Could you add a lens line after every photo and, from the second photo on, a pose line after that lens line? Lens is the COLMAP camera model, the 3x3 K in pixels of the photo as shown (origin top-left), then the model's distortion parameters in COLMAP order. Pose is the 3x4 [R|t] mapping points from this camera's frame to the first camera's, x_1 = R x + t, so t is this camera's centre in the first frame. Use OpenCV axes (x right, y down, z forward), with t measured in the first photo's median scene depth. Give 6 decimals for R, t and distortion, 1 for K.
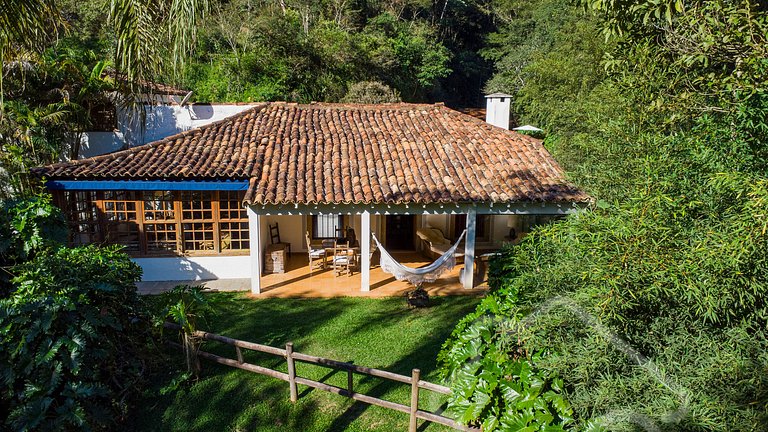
lens RADIAL K [[576.4, 0, 388.3], [0, 576.4, 215.2], [0, 0, 1]] dist [-0.004054, -0.037931]
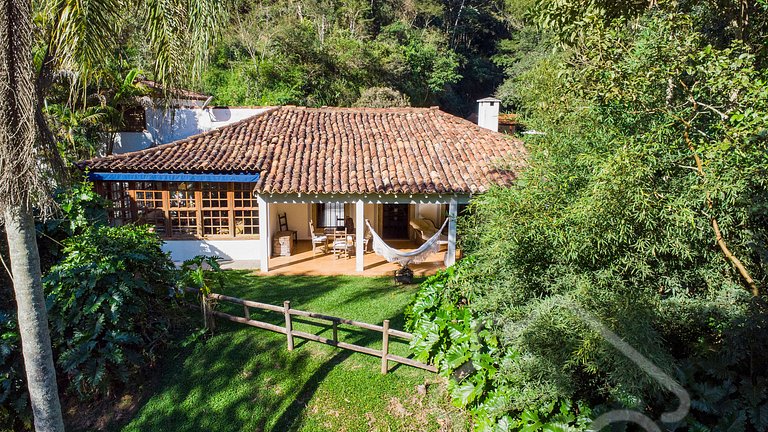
lens RADIAL K [[576.4, 0, 384.8], [0, 576.4, 216.8], [0, 0, 1]] dist [-0.004054, -0.037931]
pose [[0.999218, 0.007504, -0.038811, 0.051449], [-0.007754, 0.999950, -0.006279, 0.030455], [0.038762, 0.006575, 0.999227, -0.135178]]
